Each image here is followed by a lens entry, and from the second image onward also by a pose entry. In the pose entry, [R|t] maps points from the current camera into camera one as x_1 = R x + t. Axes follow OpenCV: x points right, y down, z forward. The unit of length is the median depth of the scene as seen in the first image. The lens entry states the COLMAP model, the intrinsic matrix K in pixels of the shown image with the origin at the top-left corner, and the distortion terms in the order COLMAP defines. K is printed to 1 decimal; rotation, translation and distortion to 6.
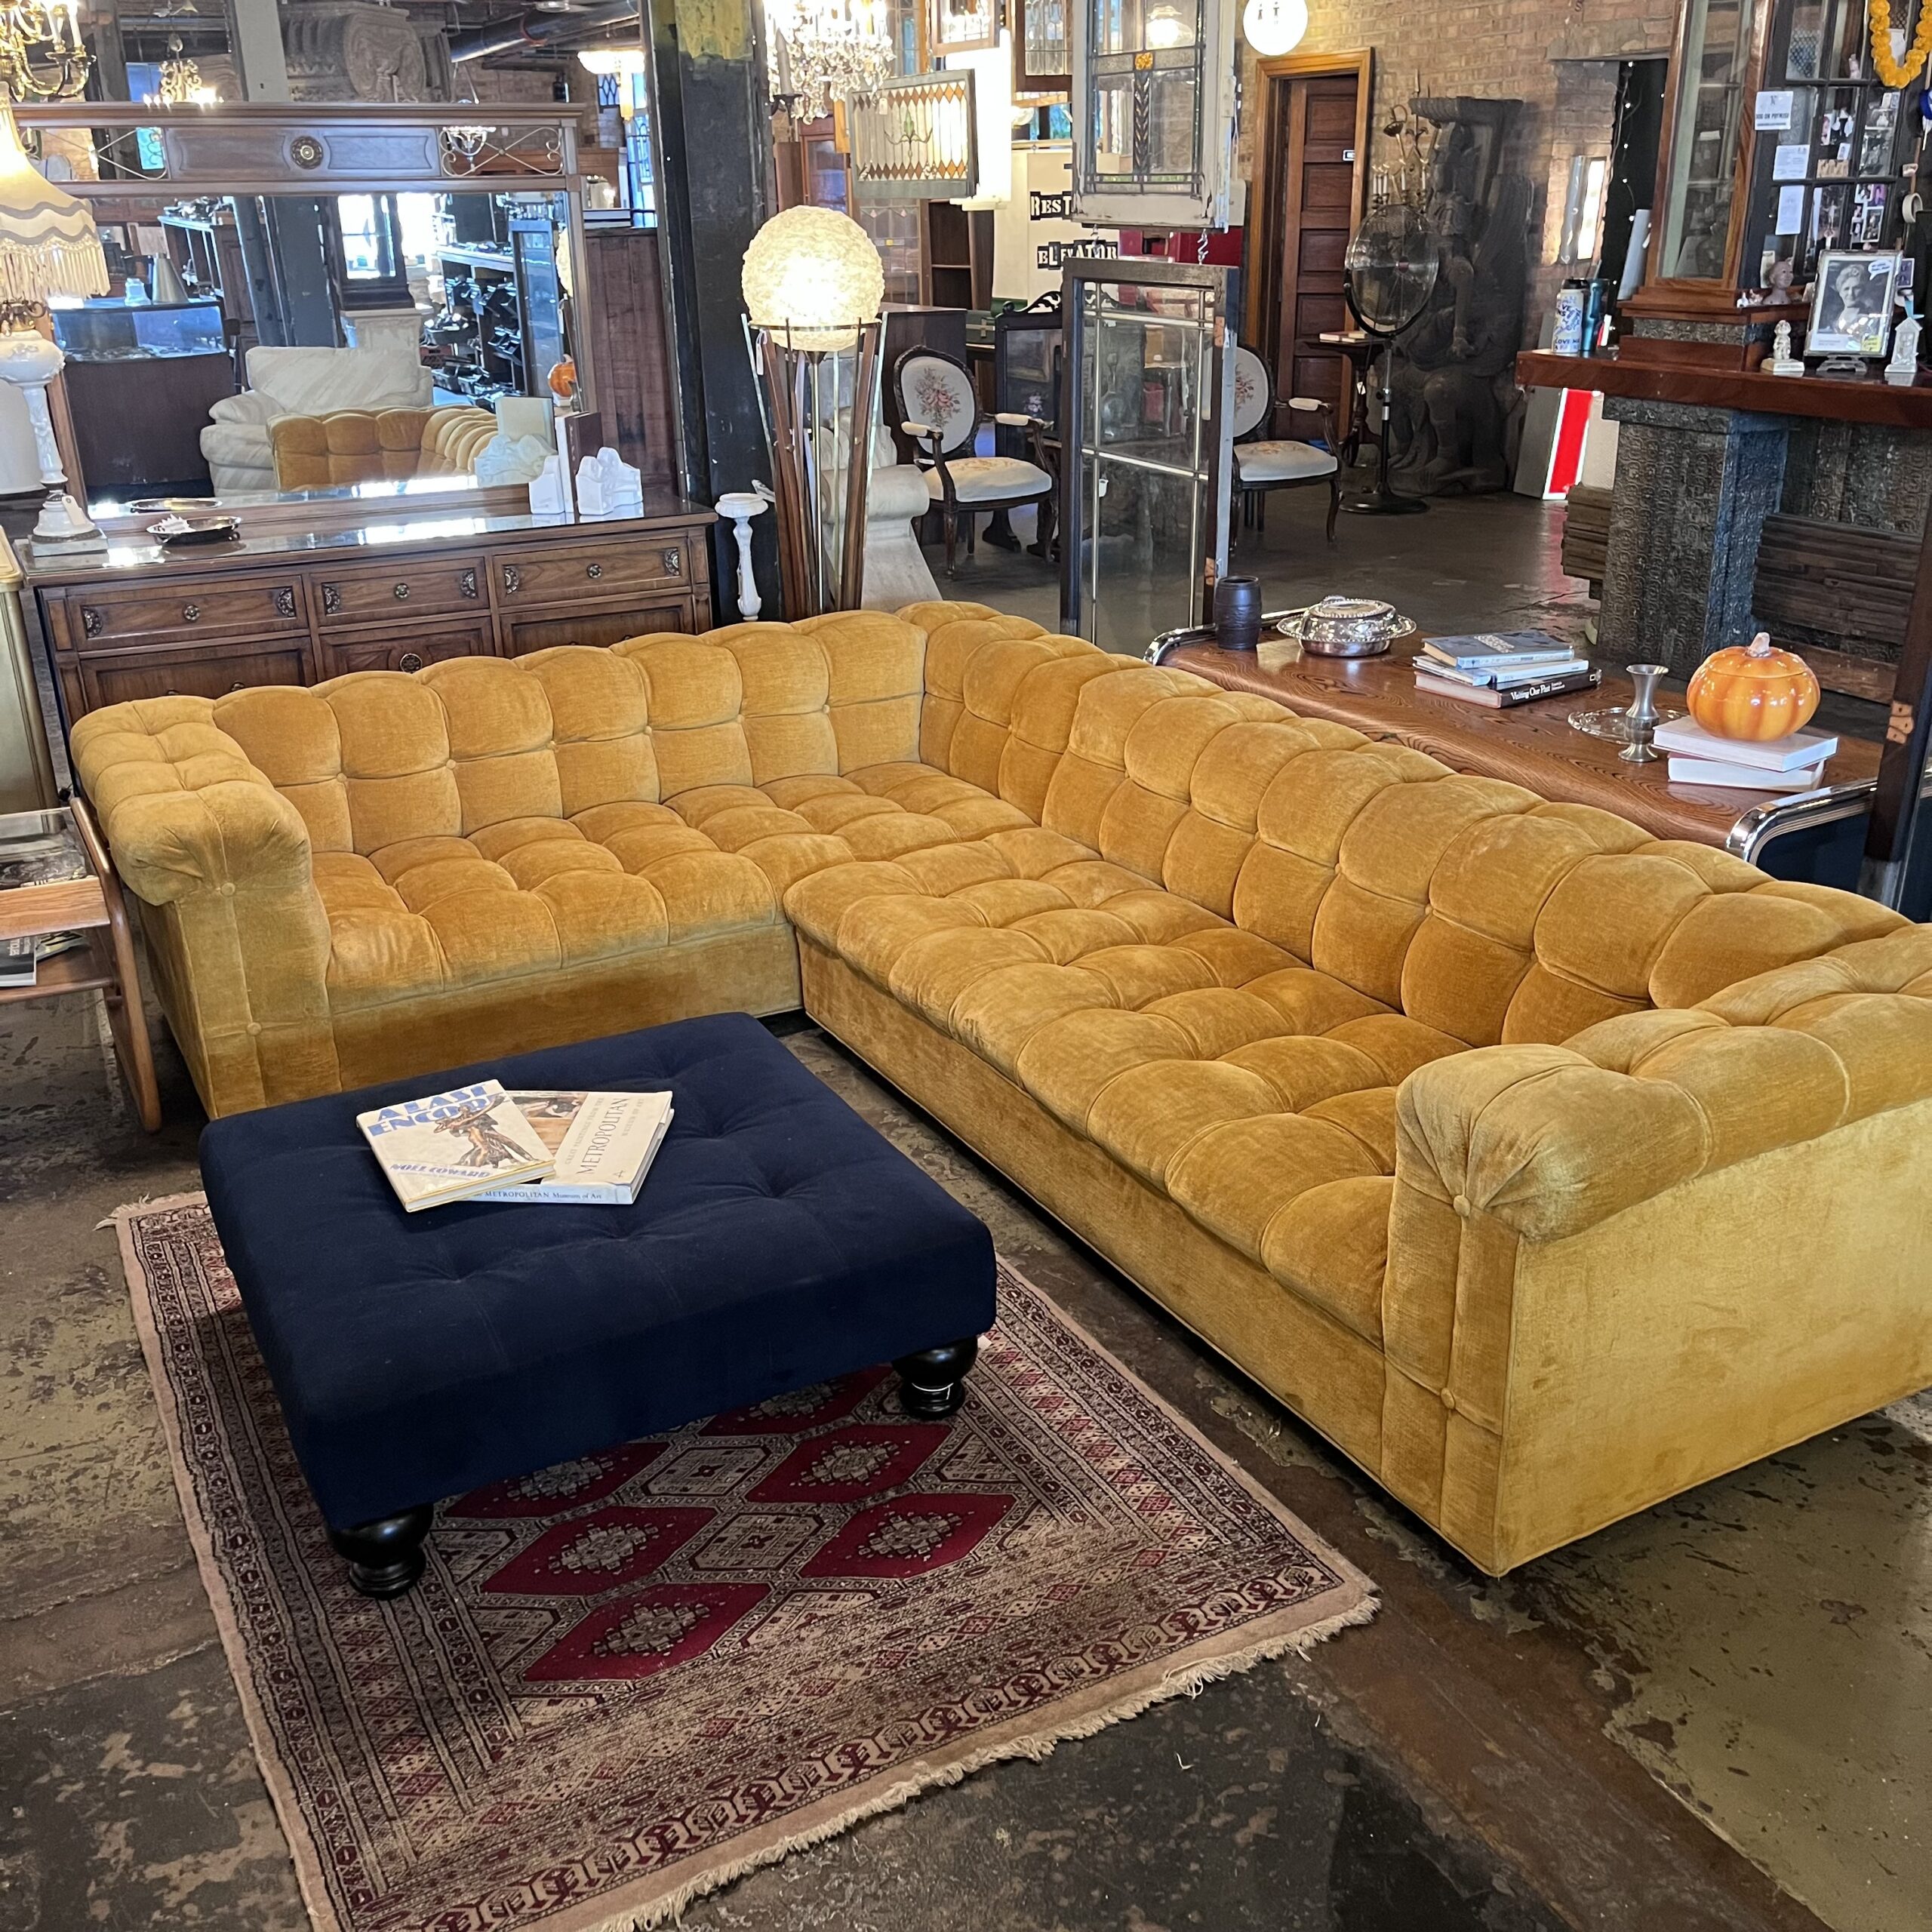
lens RADIAL K [[1970.9, 0, 965.7], [0, 1970.9, 979.1], [0, 0, 1]] dist [0.045135, -0.025554]
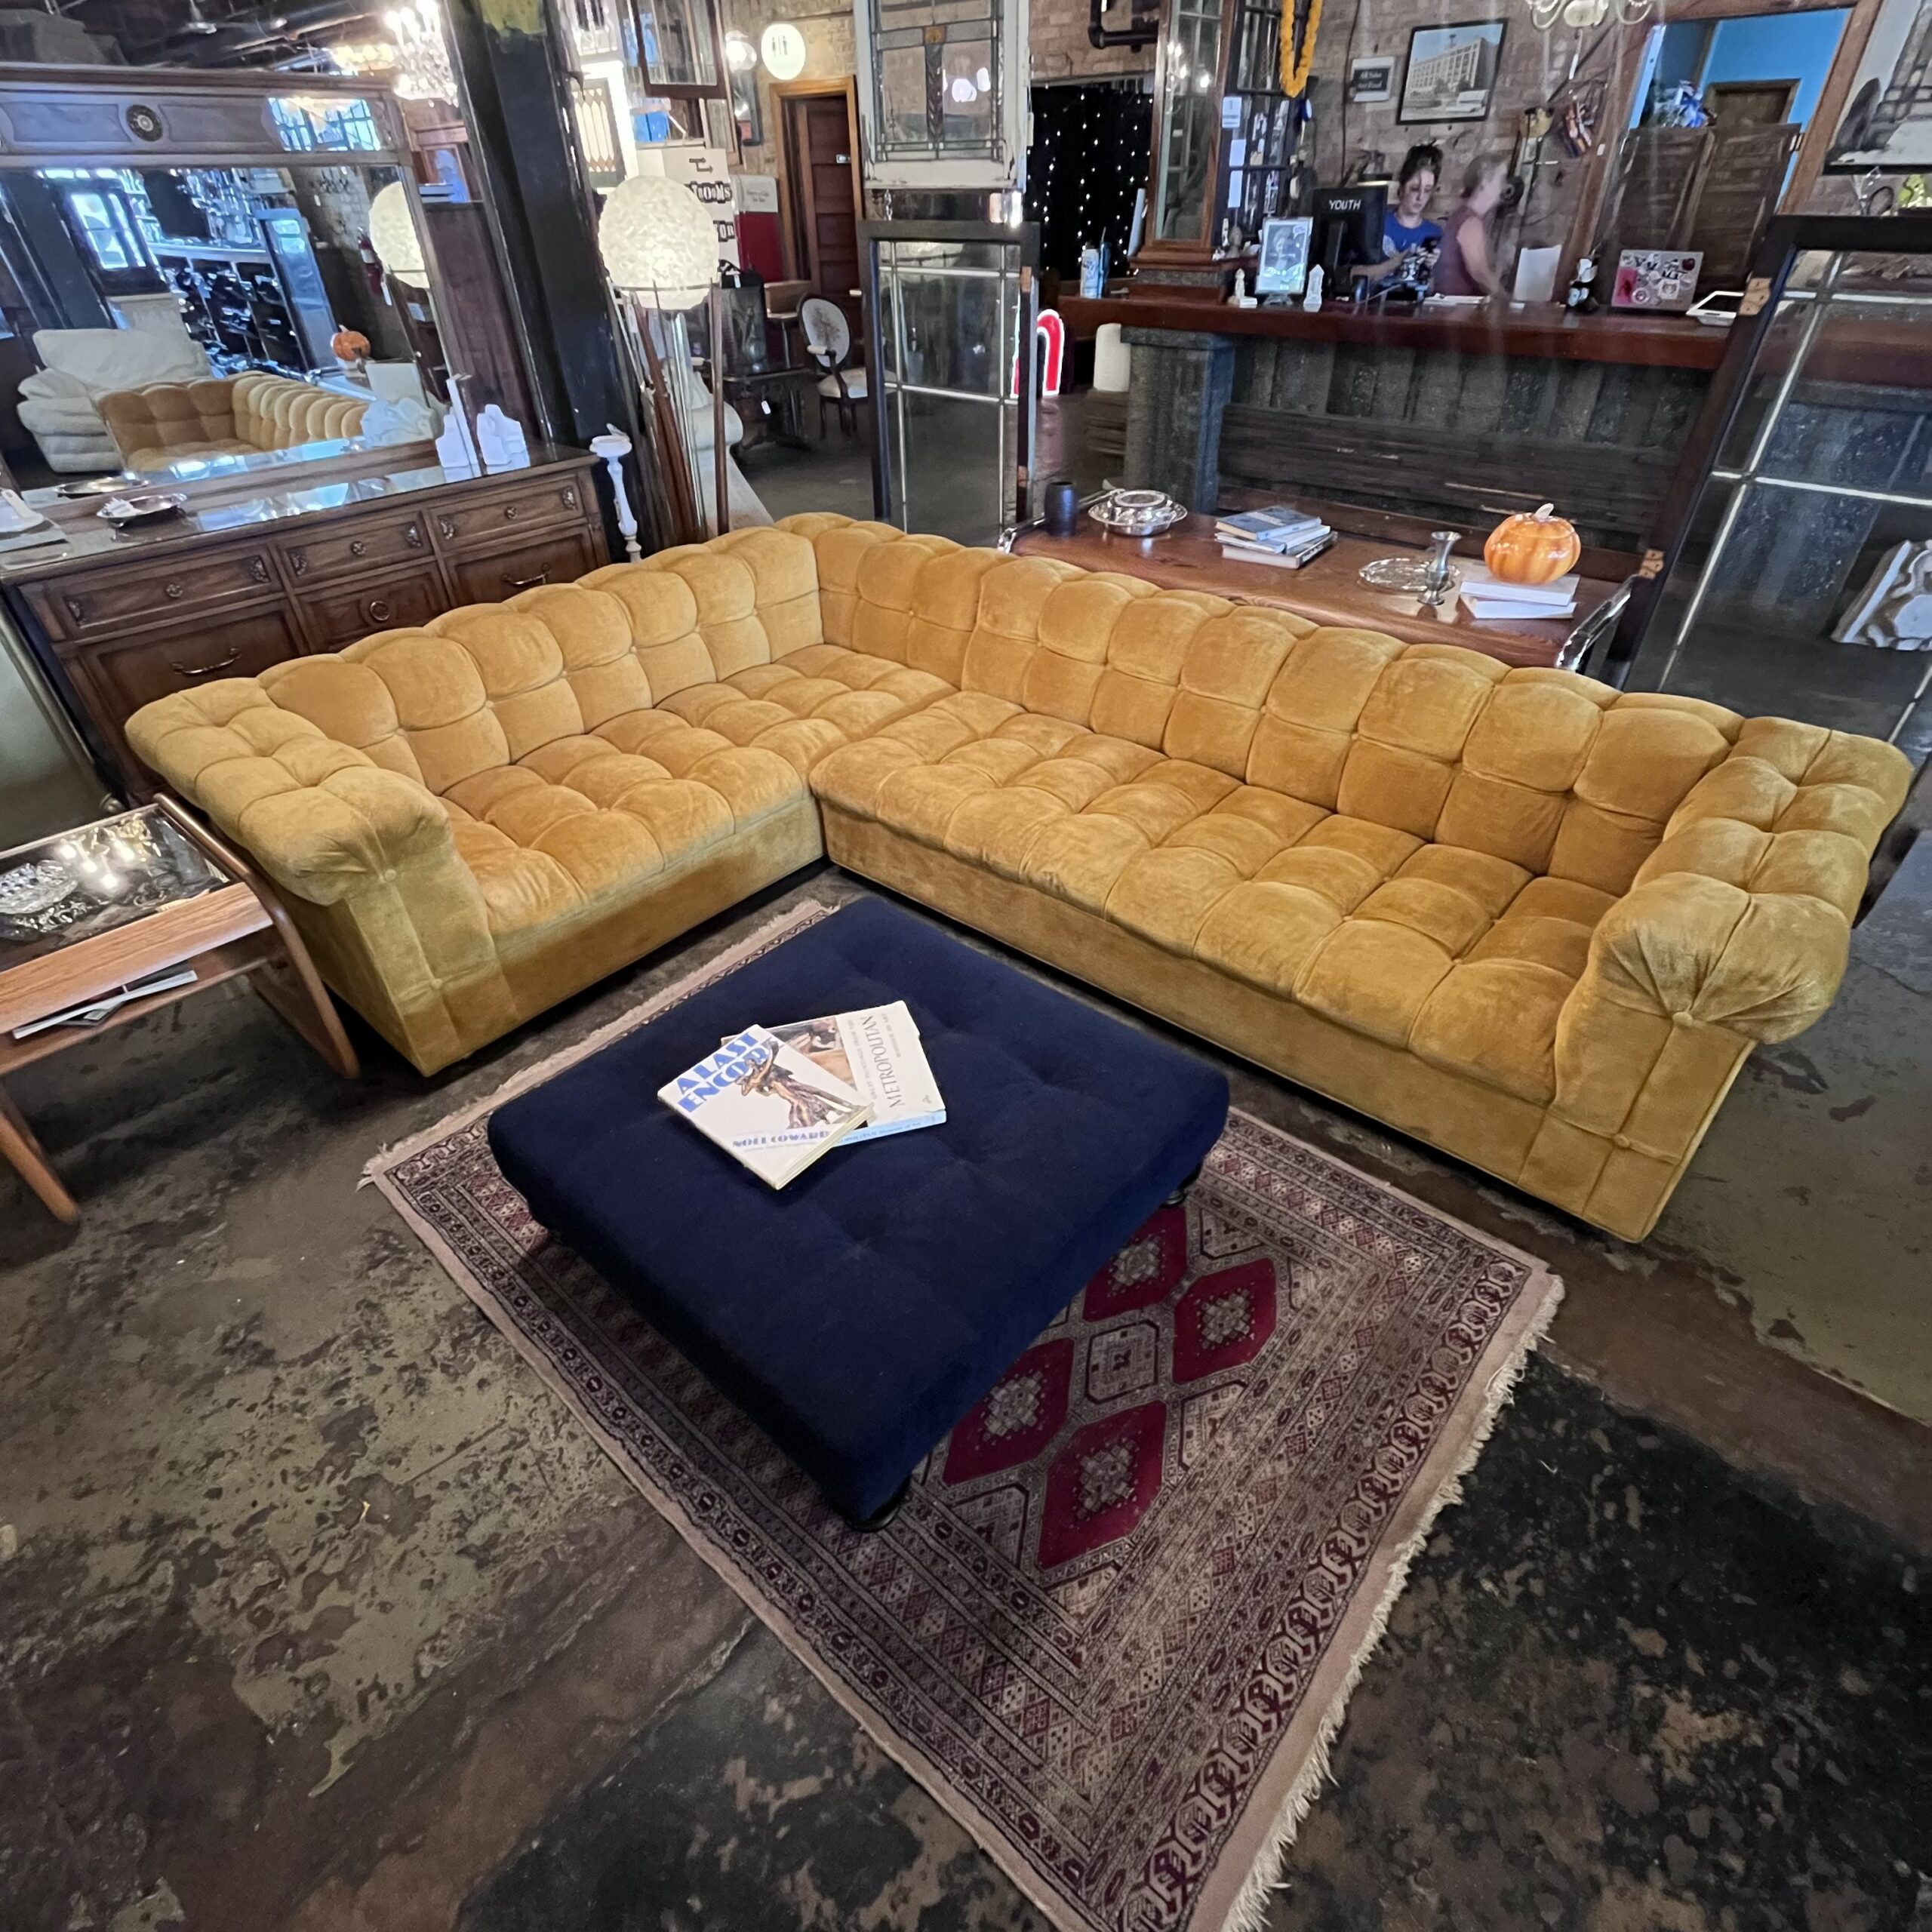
lens RADIAL K [[1049.4, 0, 966.0], [0, 1049.4, 966.0], [0, 0, 1]] dist [-0.005111, 0.001283]
pose [[0.935518, -0.213672, 0.281336, -0.207012], [0.135936, 0.952764, 0.271593, -0.093223], [-0.326078, -0.215836, 0.920374, 0.294318]]
